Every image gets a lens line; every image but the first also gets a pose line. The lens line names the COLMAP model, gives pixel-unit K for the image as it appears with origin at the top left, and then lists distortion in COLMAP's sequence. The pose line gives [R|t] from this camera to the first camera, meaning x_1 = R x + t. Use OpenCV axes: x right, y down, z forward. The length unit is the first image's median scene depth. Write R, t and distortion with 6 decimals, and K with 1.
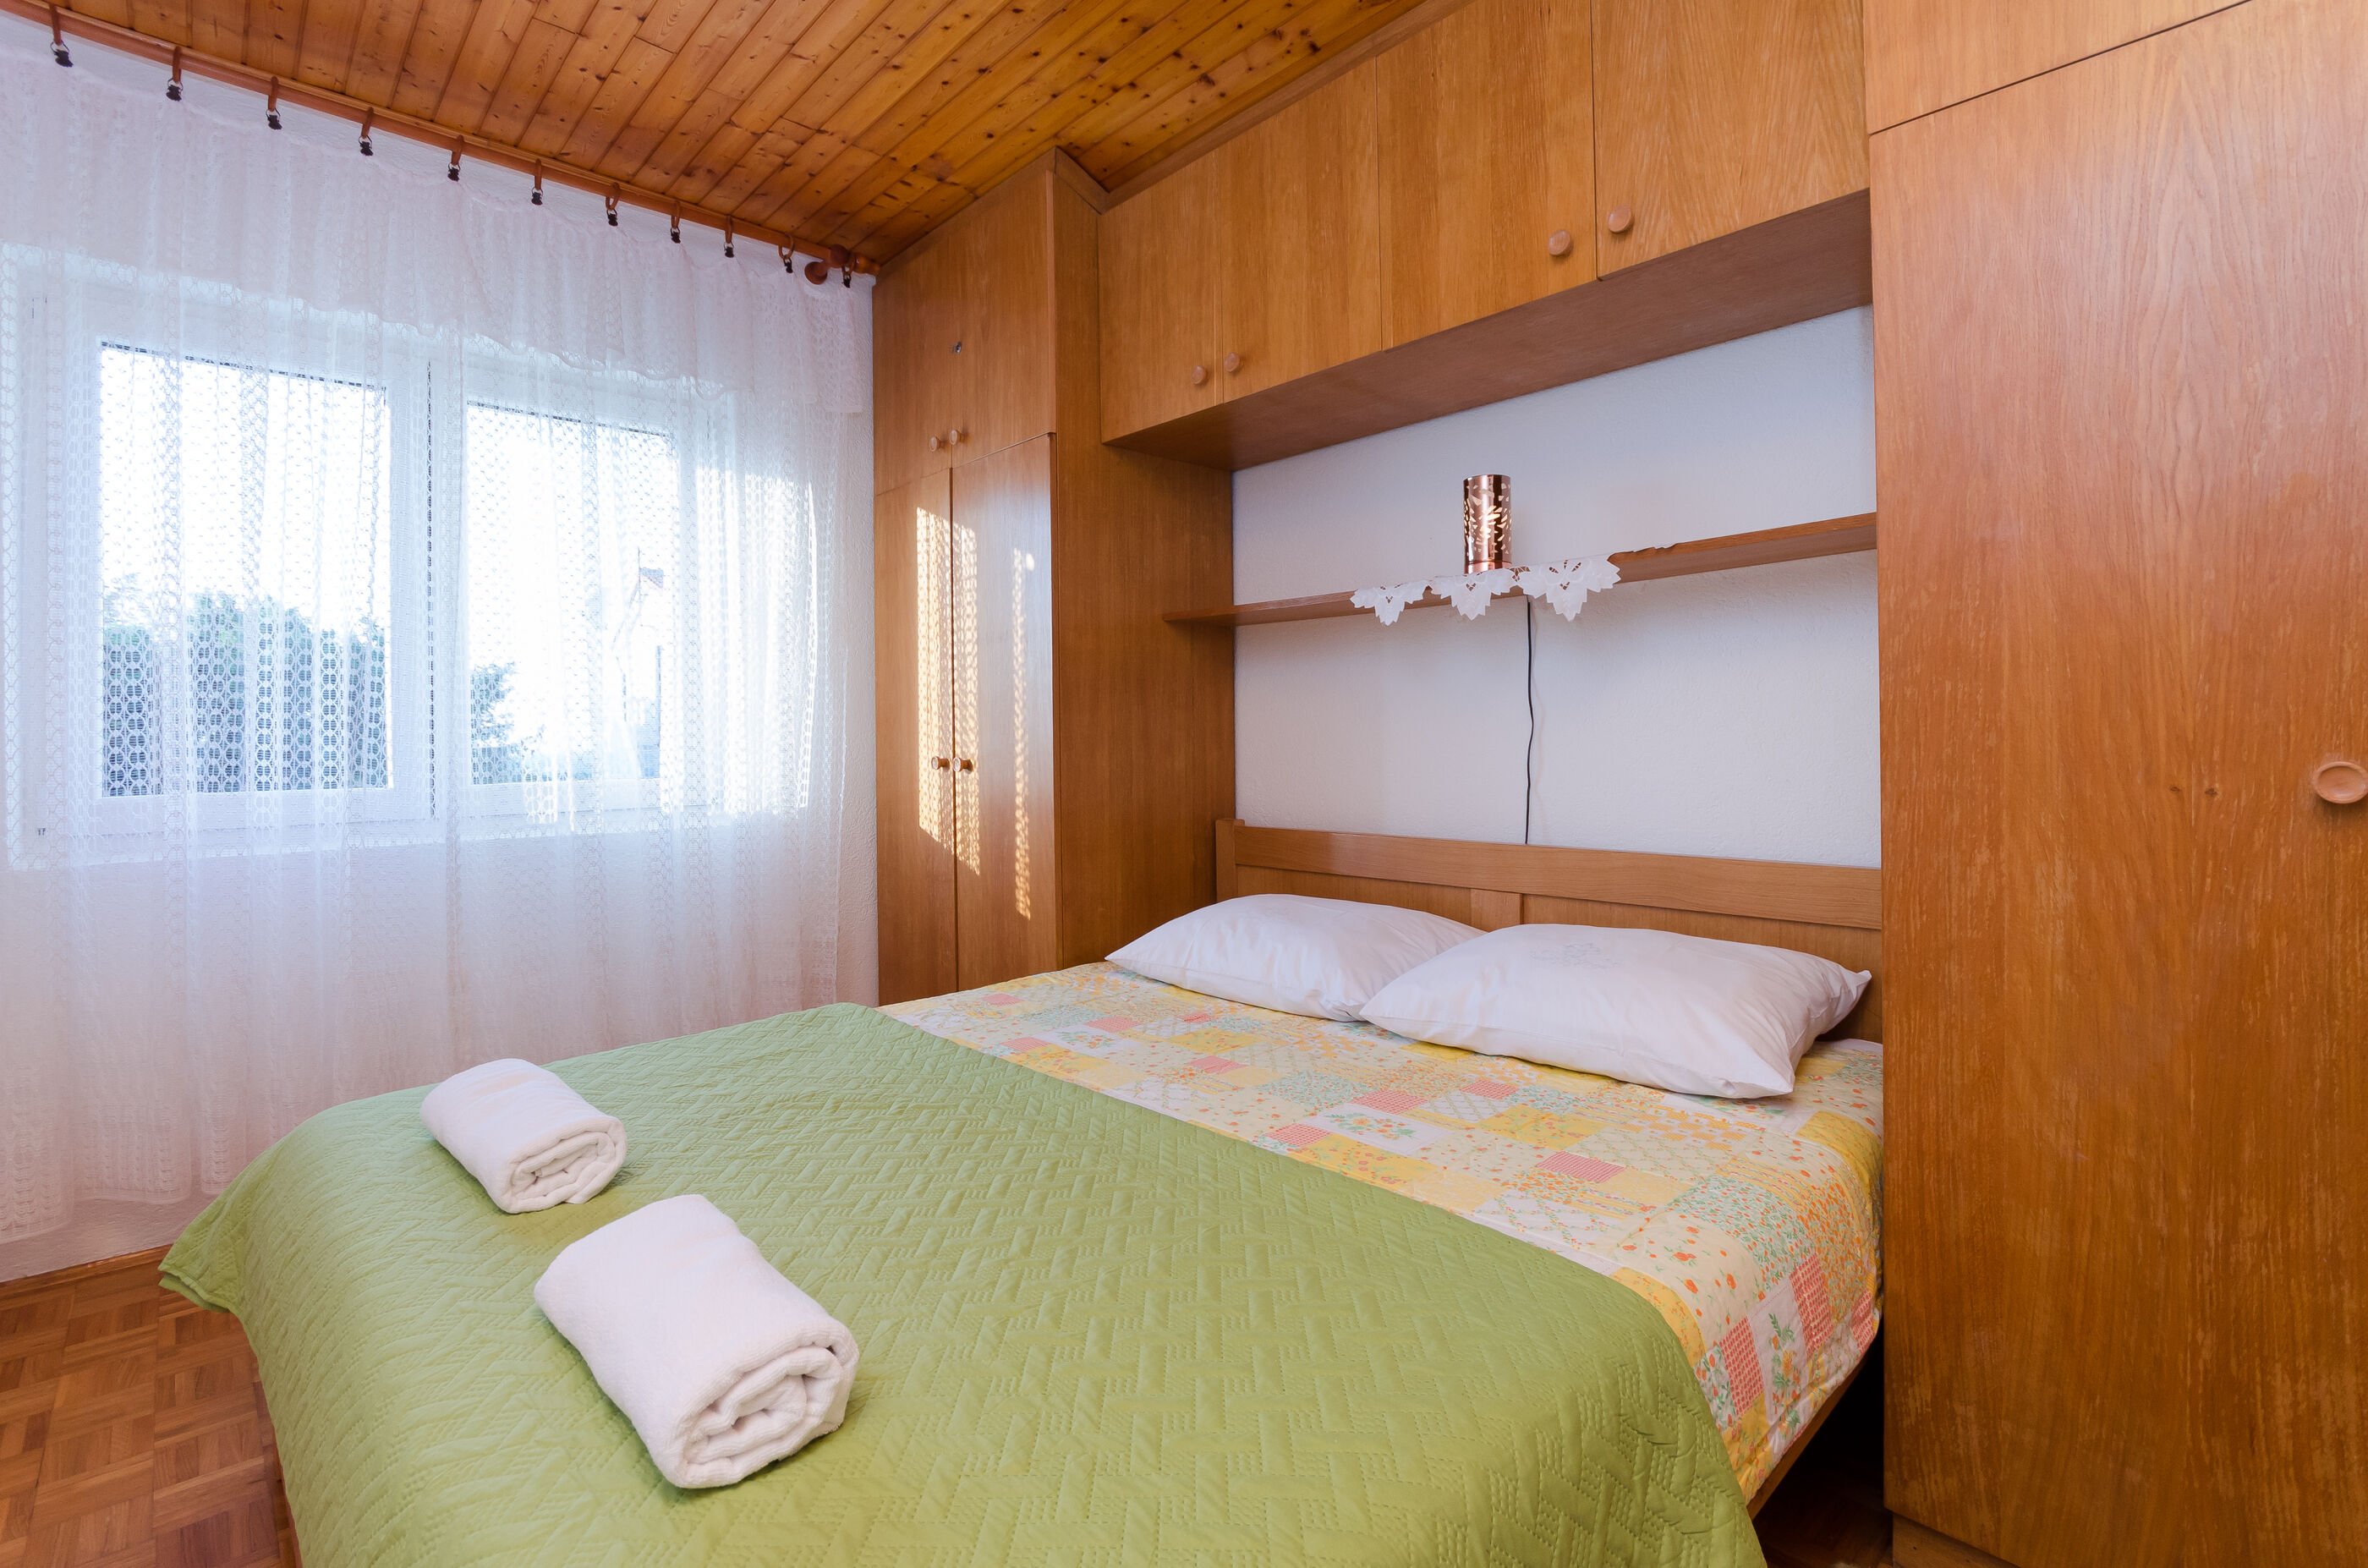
lens RADIAL K [[1073.7, 0, 1180.0], [0, 1073.7, 735.1], [0, 0, 1]] dist [-0.015196, 0.000505]
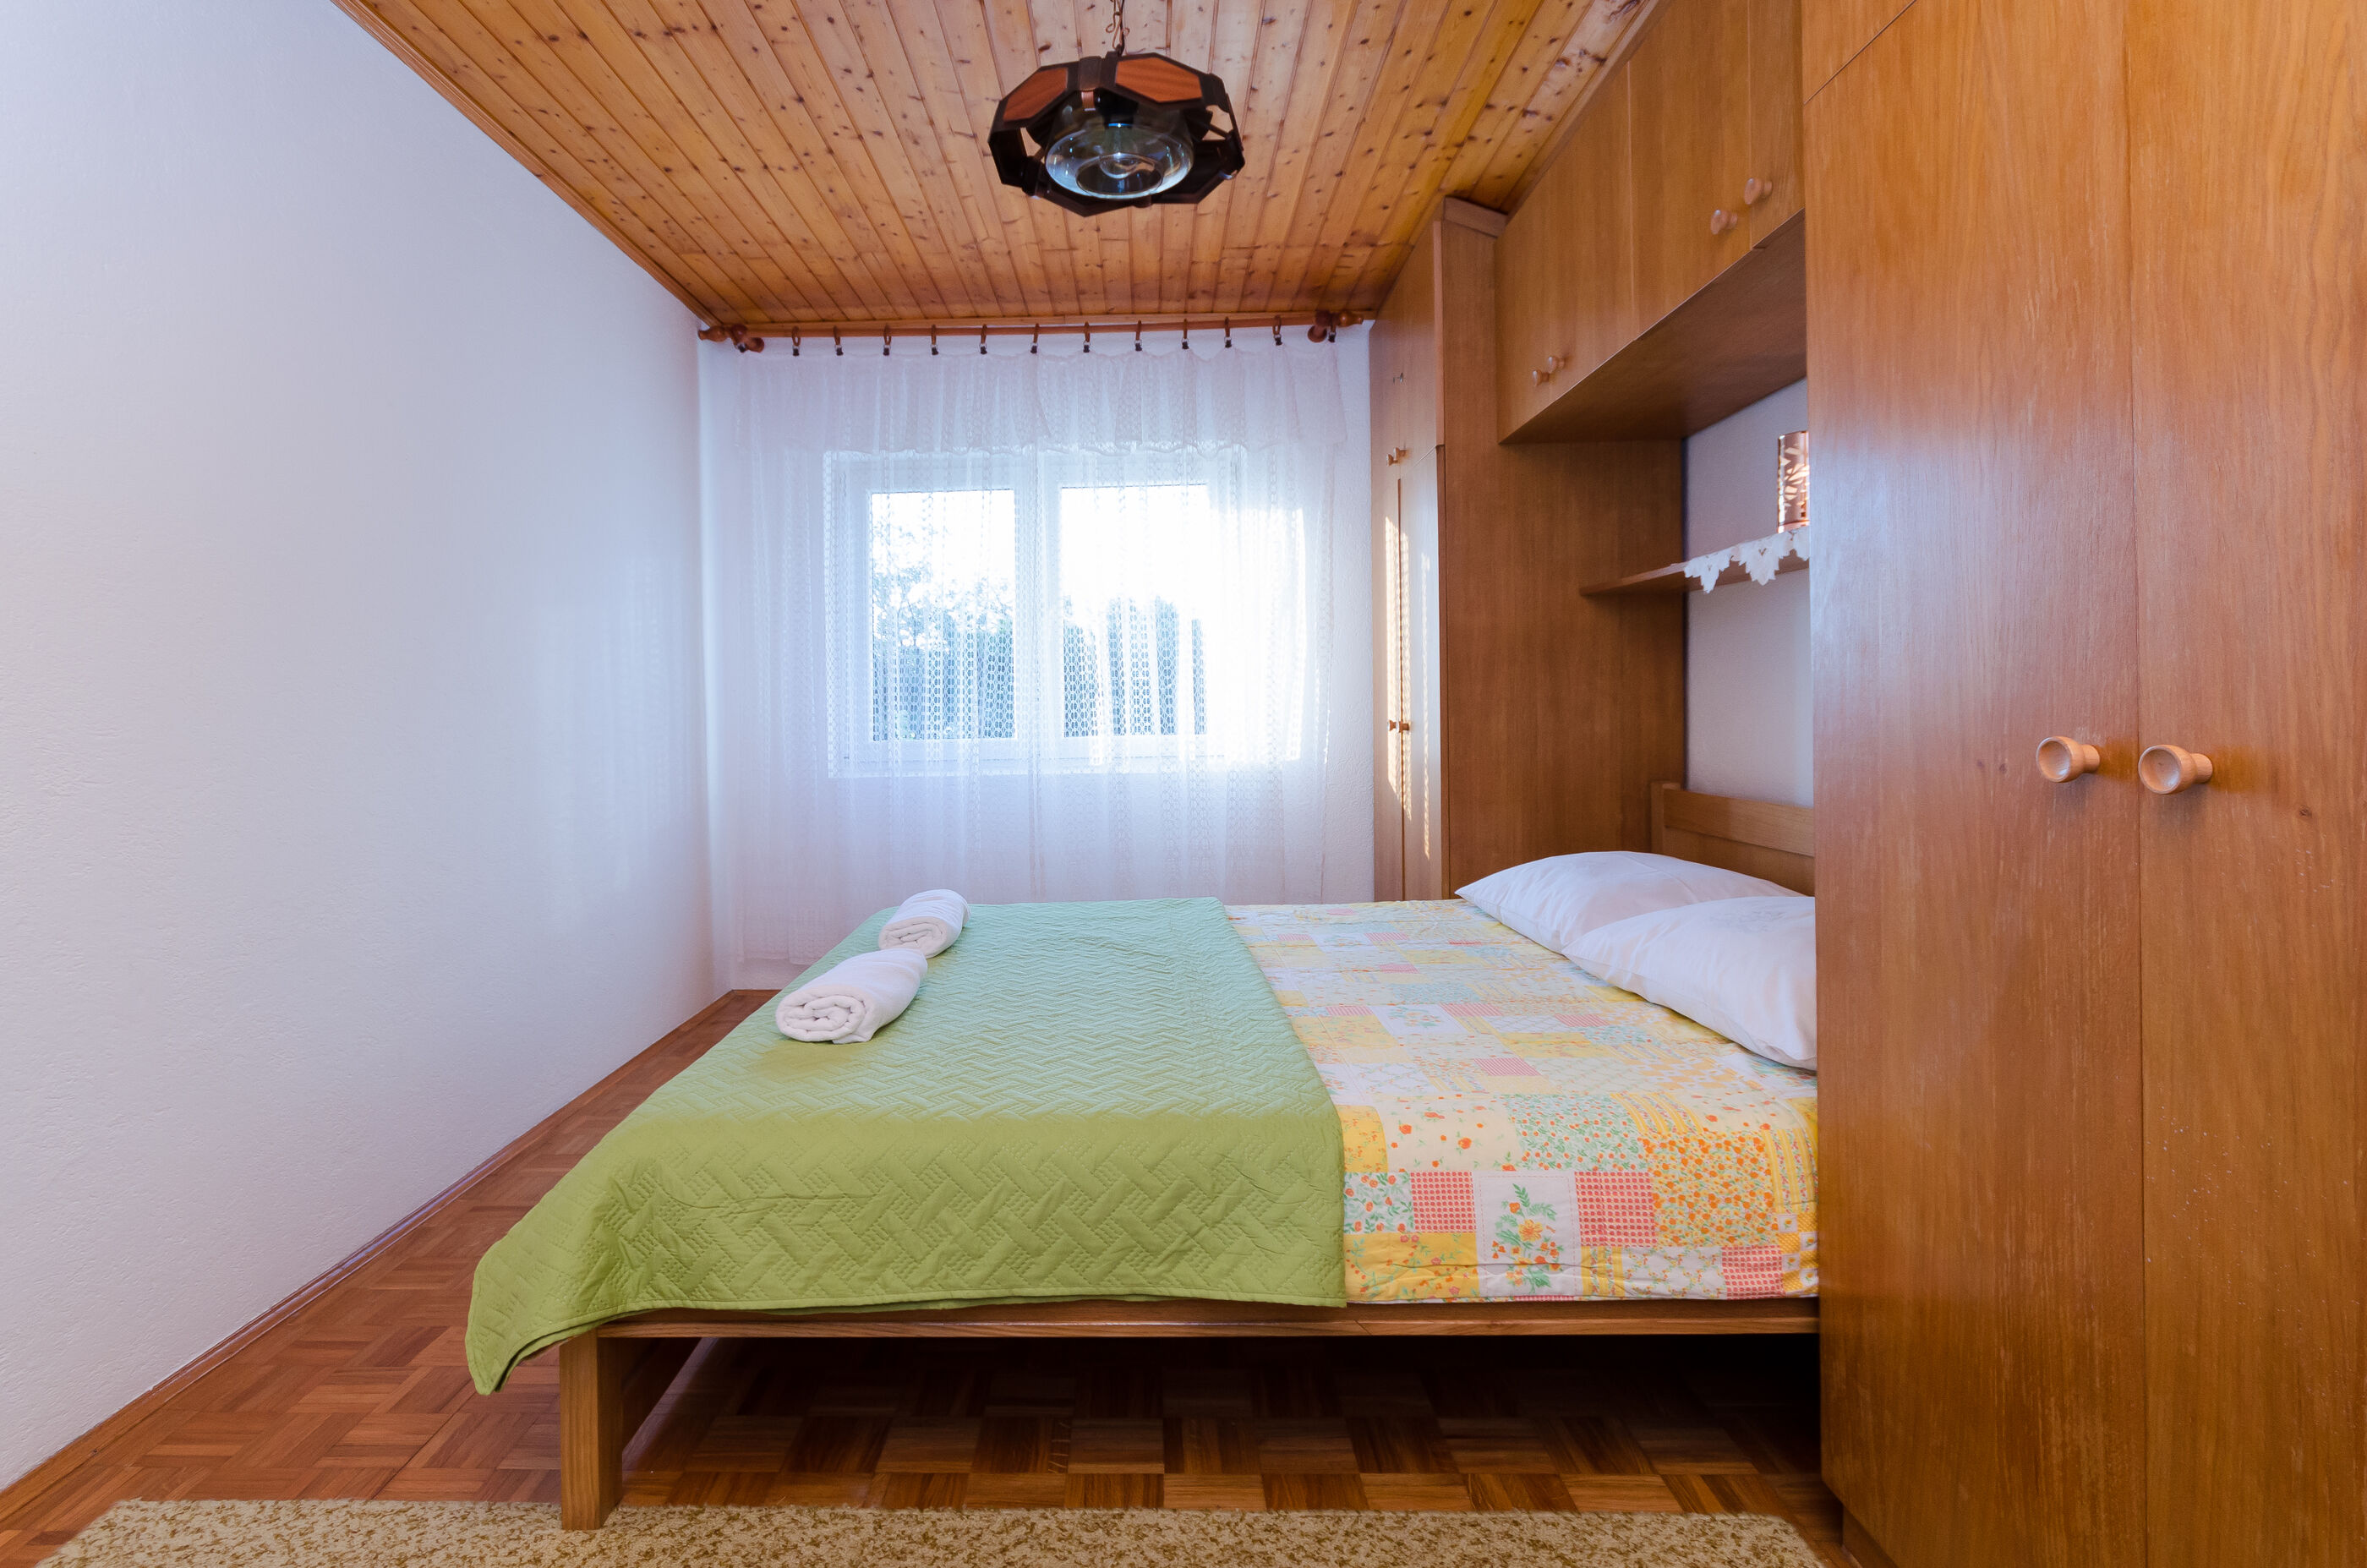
lens RADIAL K [[1078.1, 0, 1260.8], [0, 1078.1, 704.7], [0, 0, 1]] dist [-0.002768, -0.000070]
pose [[0.798110, -0.003669, -0.602501, 0.831713], [0.007828, 0.999960, 0.004279, -0.008542], [0.602461, -0.008132, 0.798107, -0.118201]]
